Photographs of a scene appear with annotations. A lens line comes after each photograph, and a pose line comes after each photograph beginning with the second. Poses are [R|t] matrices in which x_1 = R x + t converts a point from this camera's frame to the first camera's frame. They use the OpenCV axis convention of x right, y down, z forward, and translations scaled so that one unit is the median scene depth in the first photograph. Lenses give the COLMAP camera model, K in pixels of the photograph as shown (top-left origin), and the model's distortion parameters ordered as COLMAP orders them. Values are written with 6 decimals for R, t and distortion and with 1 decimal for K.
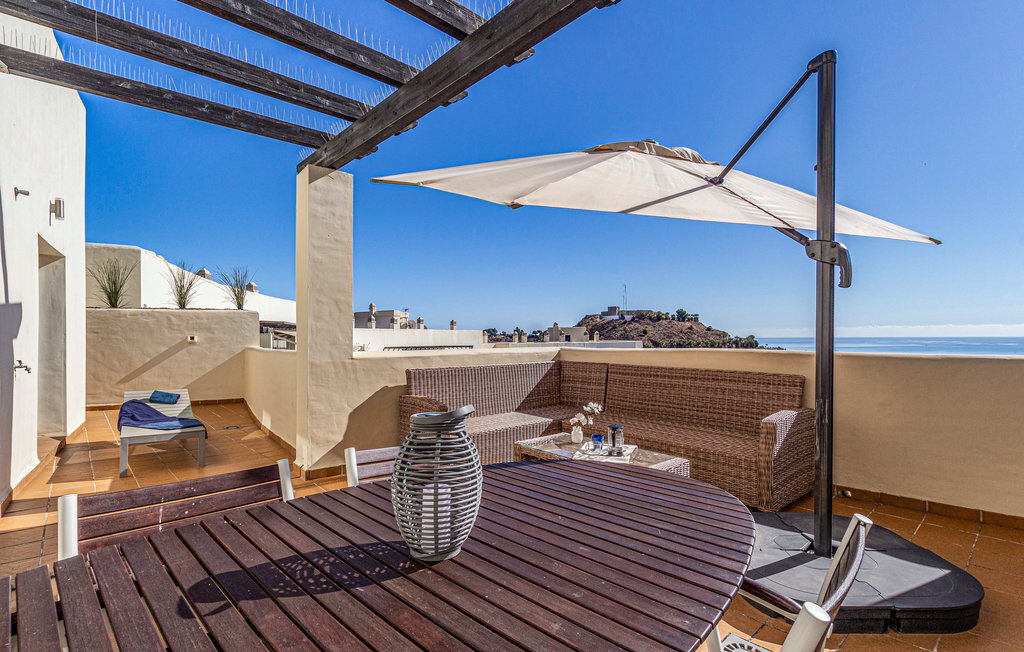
lens RADIAL K [[487.0, 0, 512.0], [0, 487.0, 326.0], [0, 0, 1]] dist [0.000433, 0.000078]
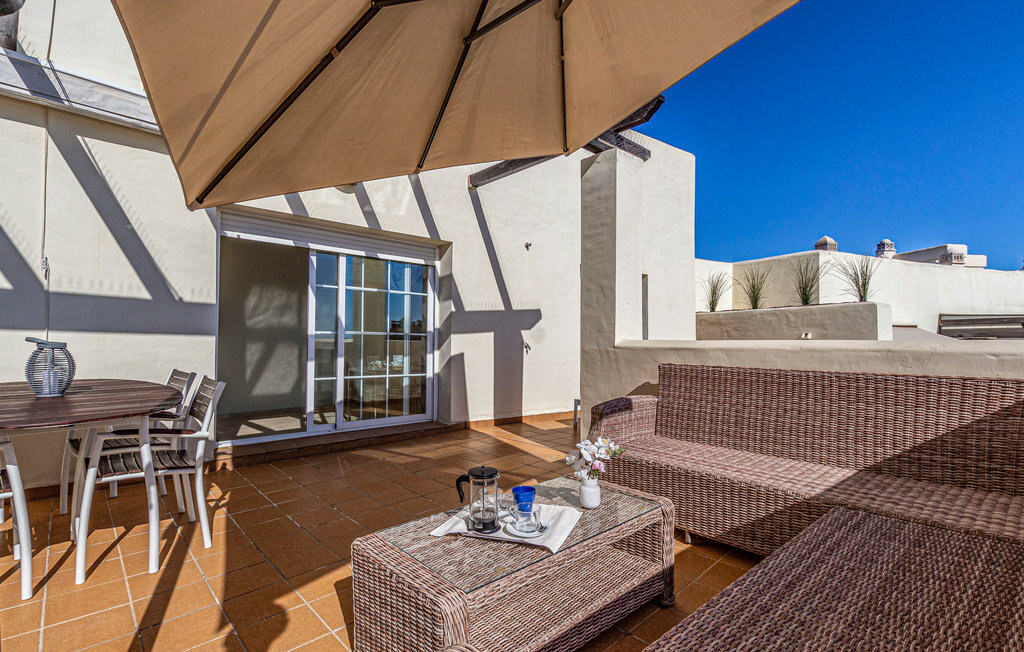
lens RADIAL K [[457.7, 0, 512.0], [0, 457.7, 326.0], [0, 0, 1]] dist [-0.000614, -0.000034]
pose [[-0.017370, -0.028516, -0.999442, 0.532377], [0.013828, 0.999491, -0.028758, 0.048853], [0.999754, -0.014320, -0.016967, 0.806210]]
